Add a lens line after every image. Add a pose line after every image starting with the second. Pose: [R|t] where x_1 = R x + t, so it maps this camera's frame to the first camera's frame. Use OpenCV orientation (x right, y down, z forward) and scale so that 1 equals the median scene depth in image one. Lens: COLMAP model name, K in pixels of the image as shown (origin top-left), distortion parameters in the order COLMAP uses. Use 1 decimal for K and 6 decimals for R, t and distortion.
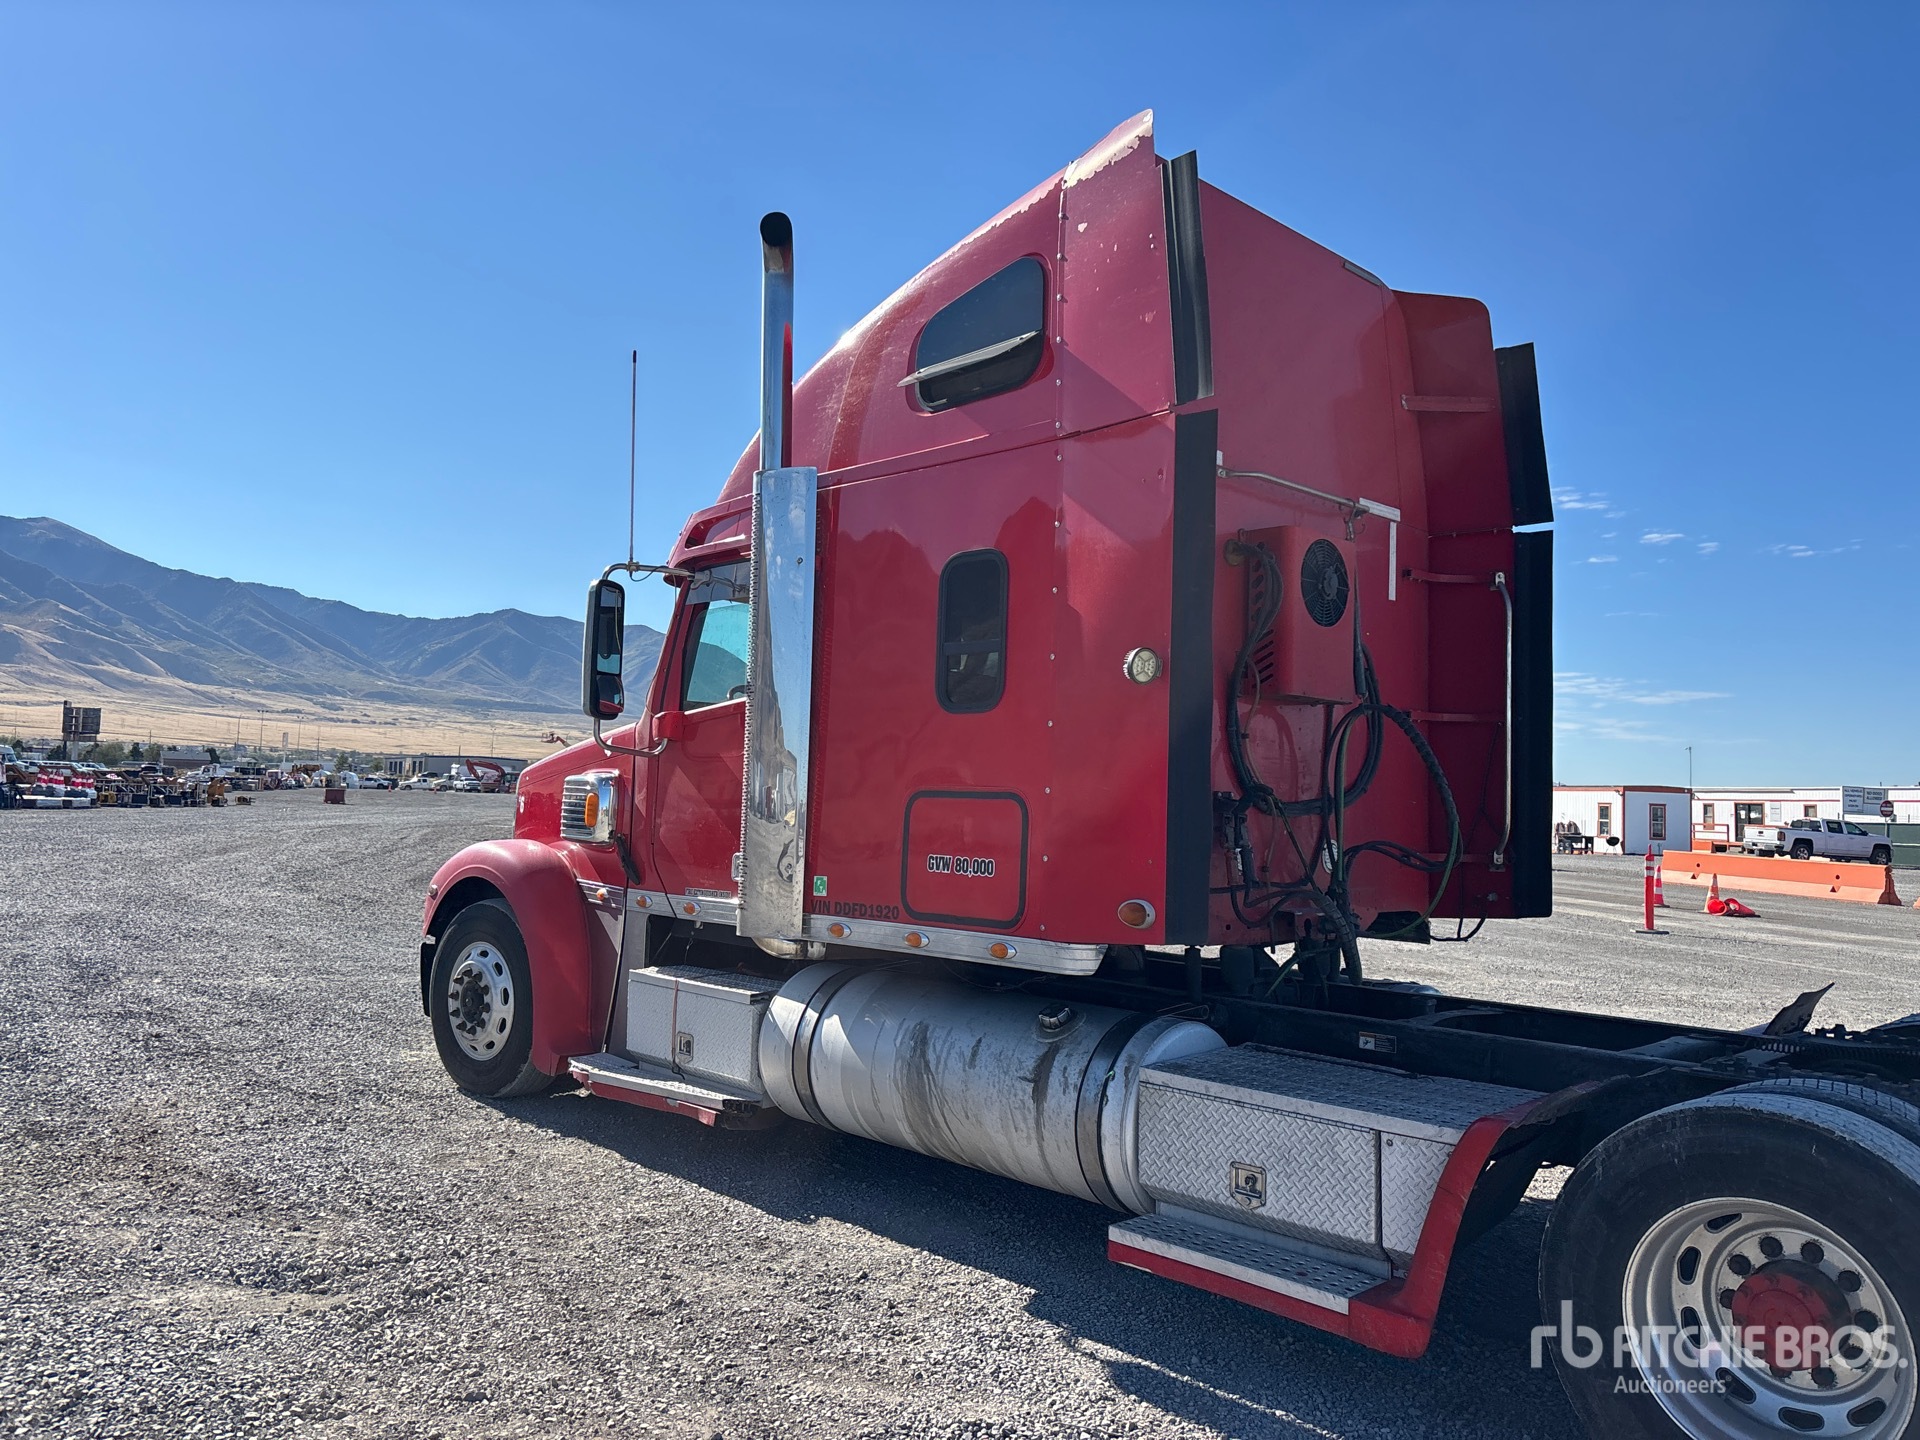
lens RADIAL K [[1448.9, 0, 971.8], [0, 1448.9, 713.8], [0, 0, 1]] dist [0.034285, -0.044093]
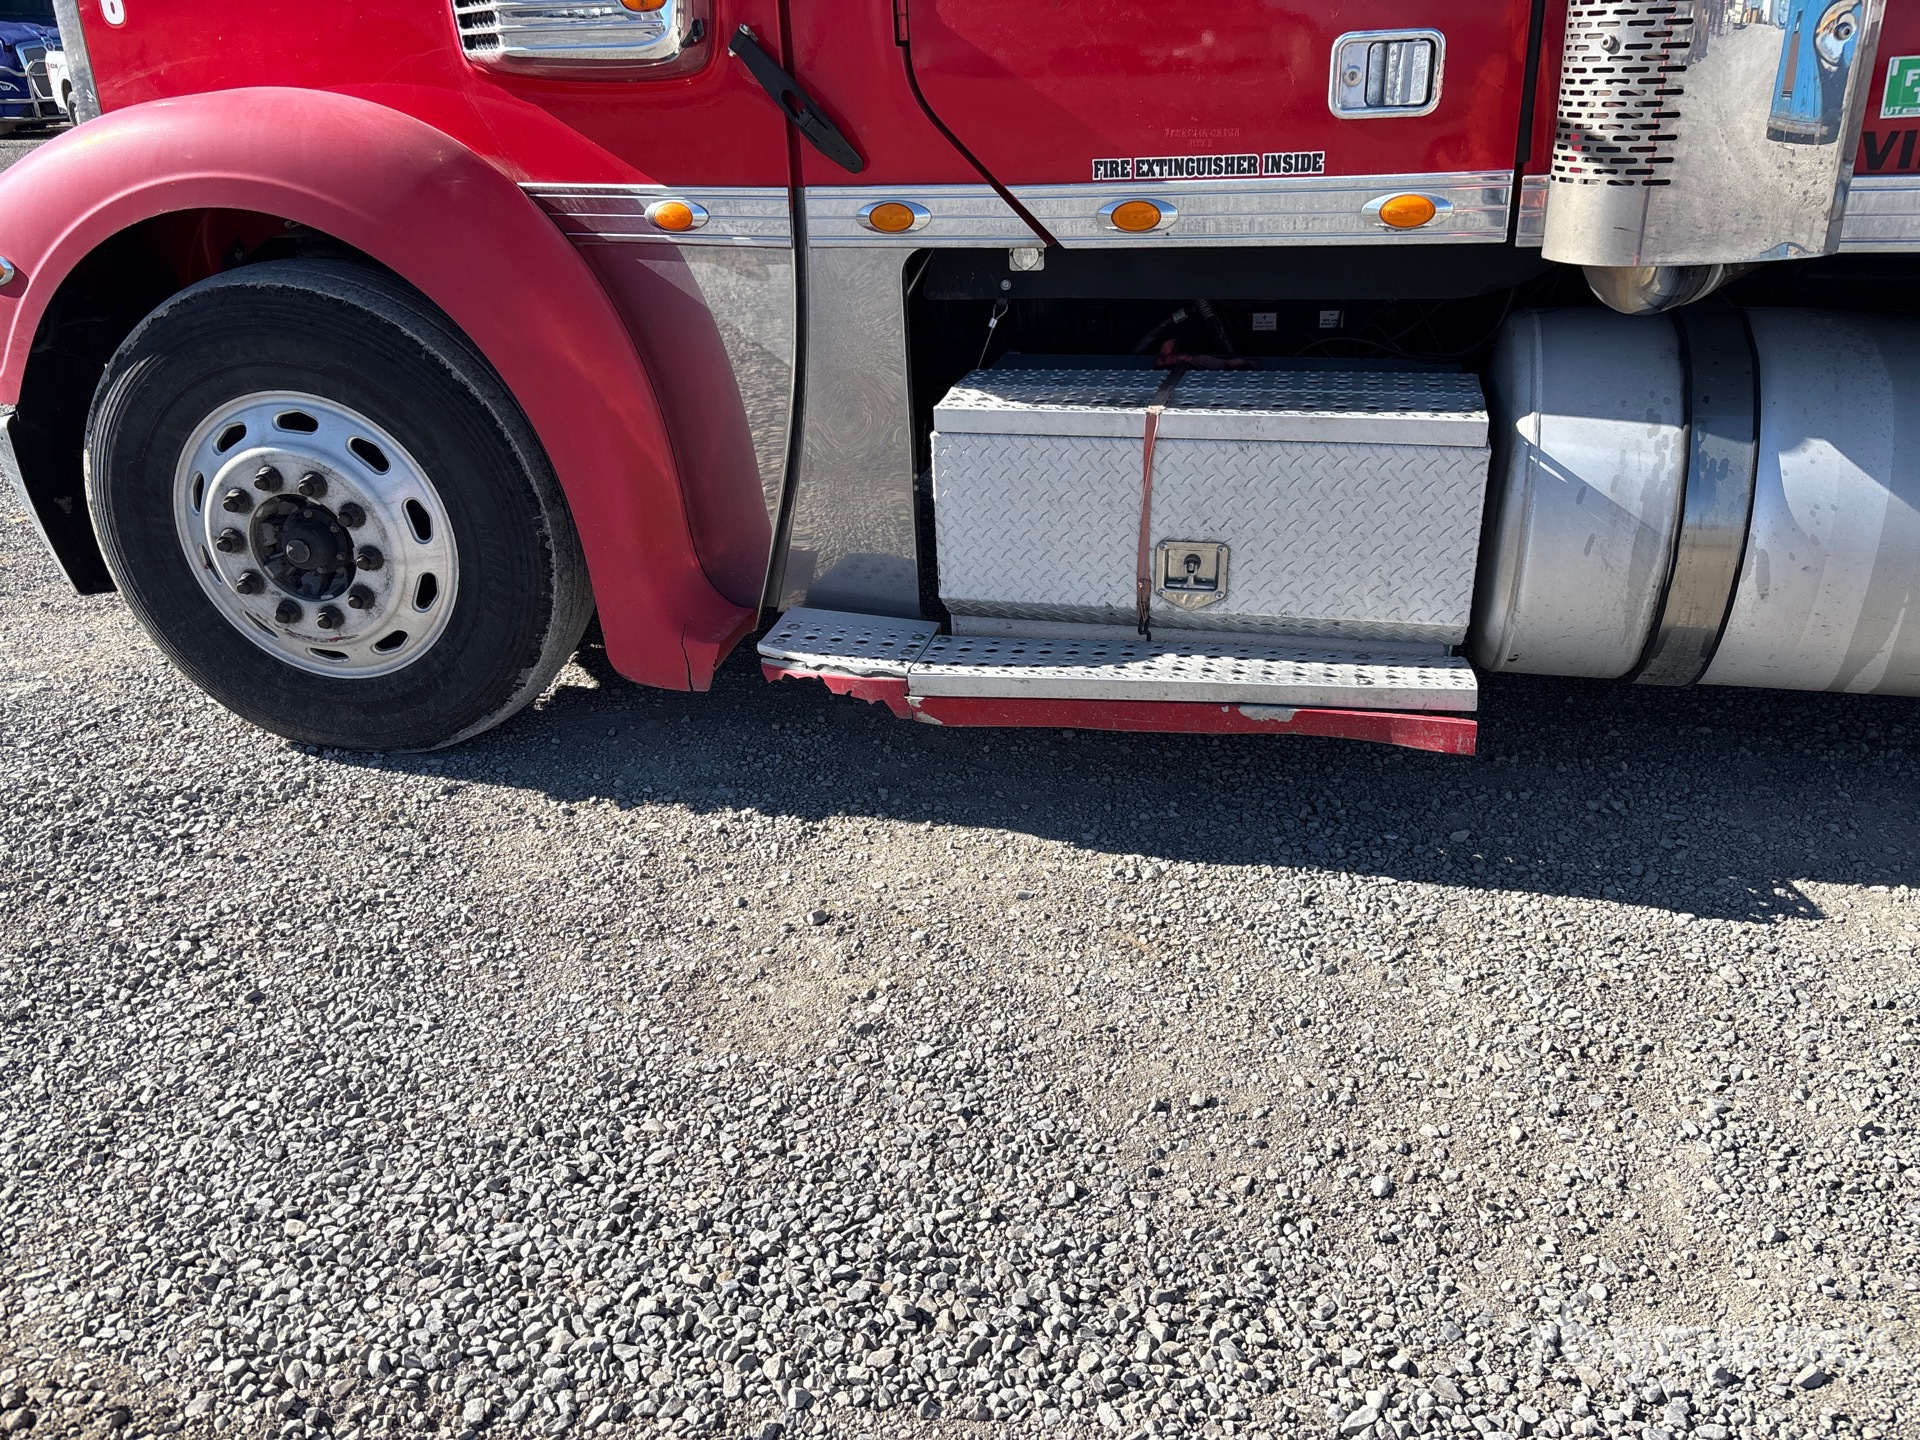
lens RADIAL K [[1494.6, 0, 894.0], [0, 1494.6, 753.1], [0, 0, 1]] dist [0.046960, -0.126120]
pose [[0.867063, -0.282485, 0.410371, -0.481224], [0.041360, 0.861681, 0.505762, 0.061945], [-0.496479, -0.421555, 0.758815, 0.744457]]
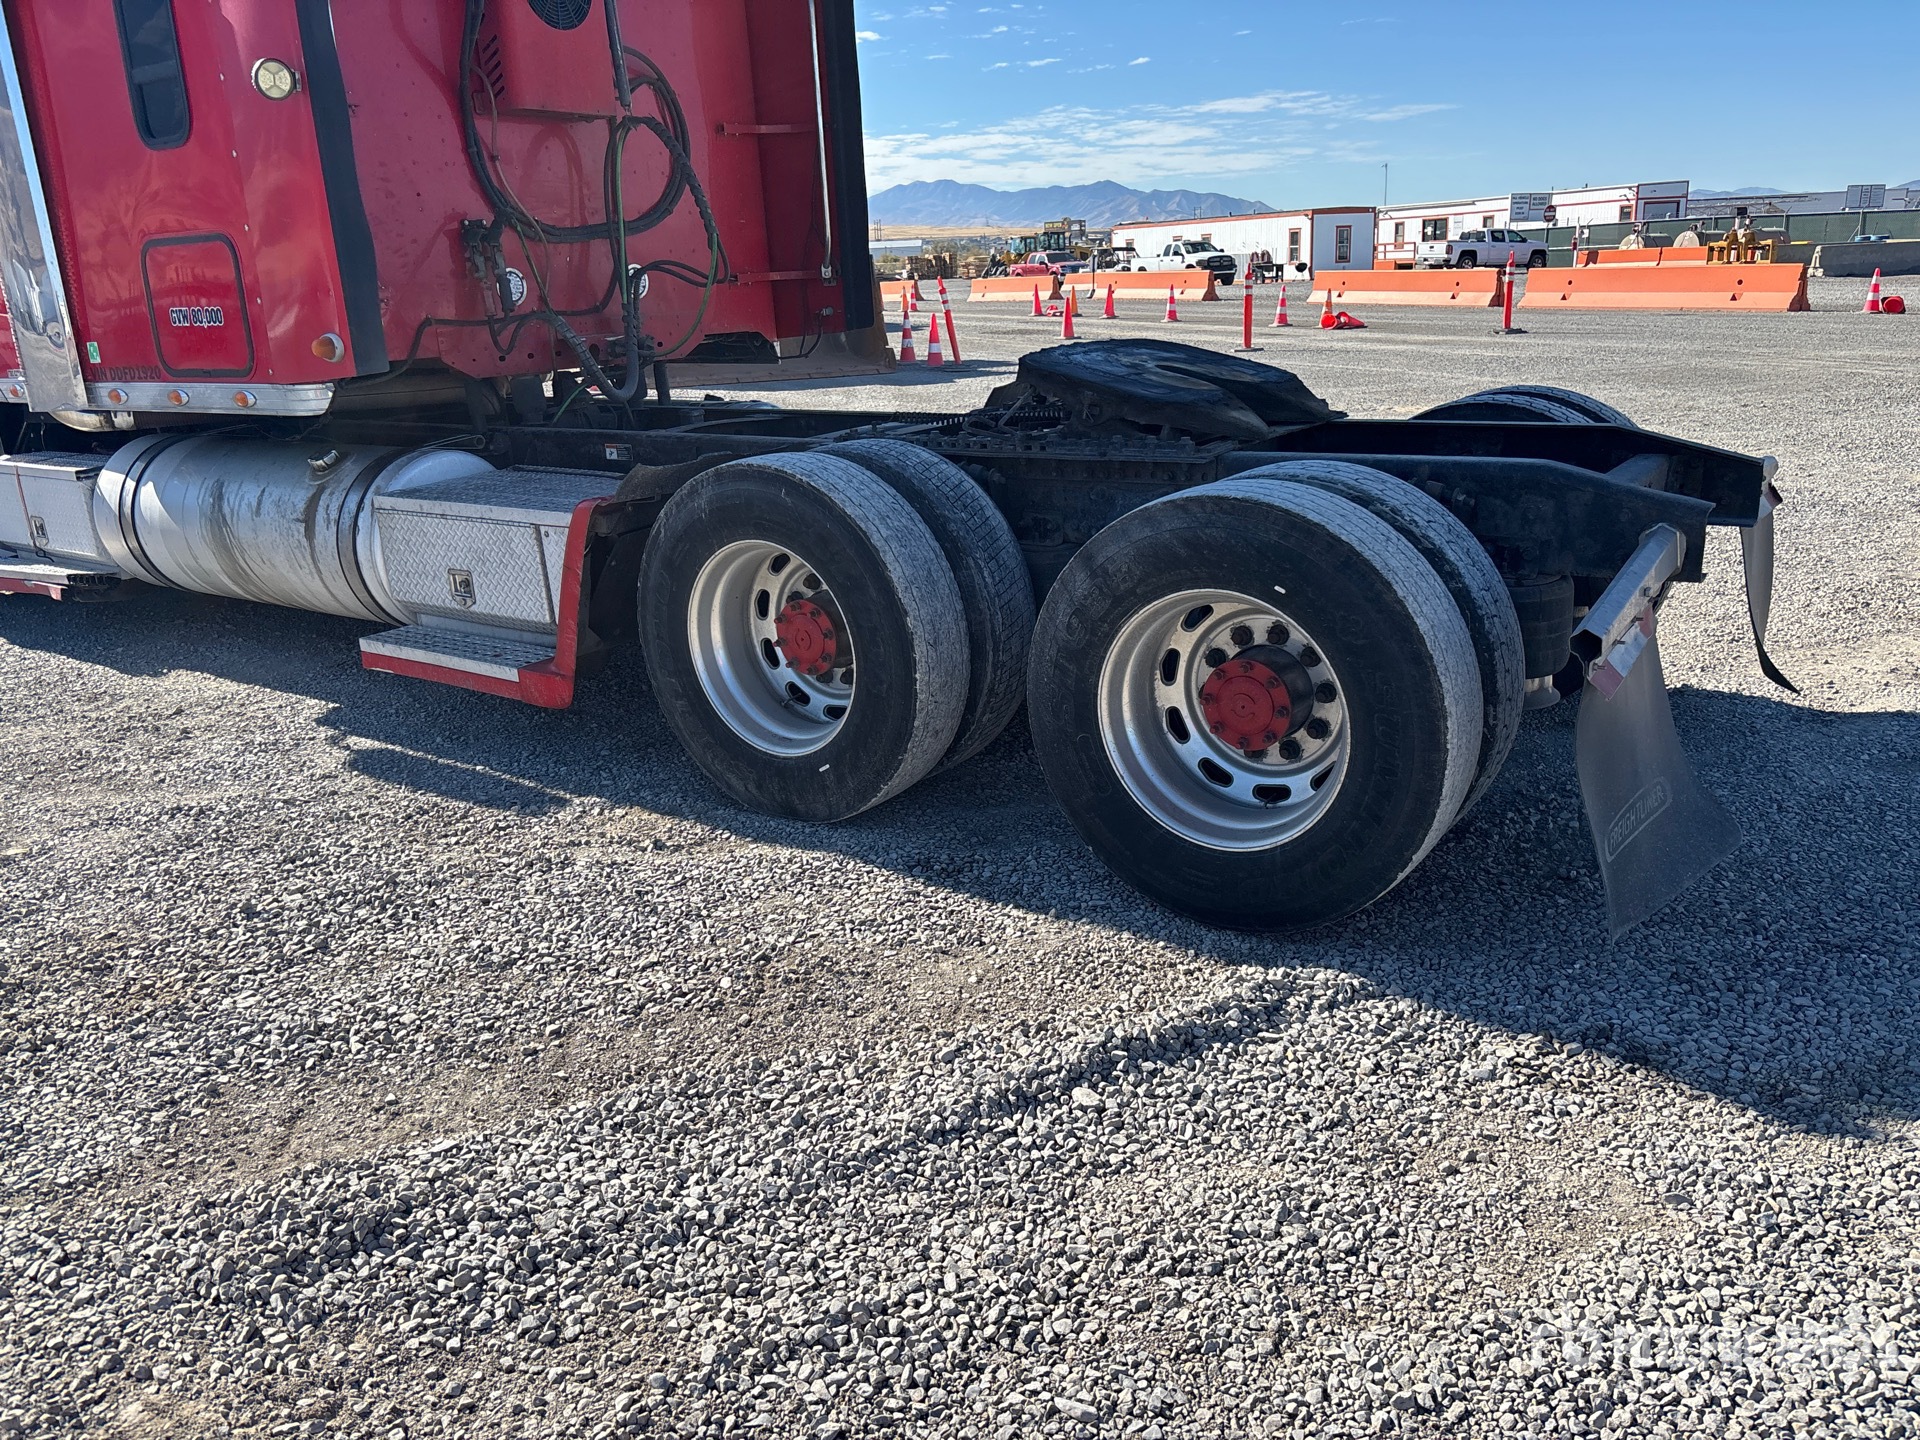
lens RADIAL K [[1448.9, 0, 971.8], [0, 1448.9, 713.8], [0, 0, 1]] dist [0.034285, -0.044093]
pose [[0.981942, -0.120831, 0.145565, 0.285801], [0.062182, 0.932843, 0.354878, 0.032456], [-0.178669, -0.339418, 0.923511, -0.087932]]
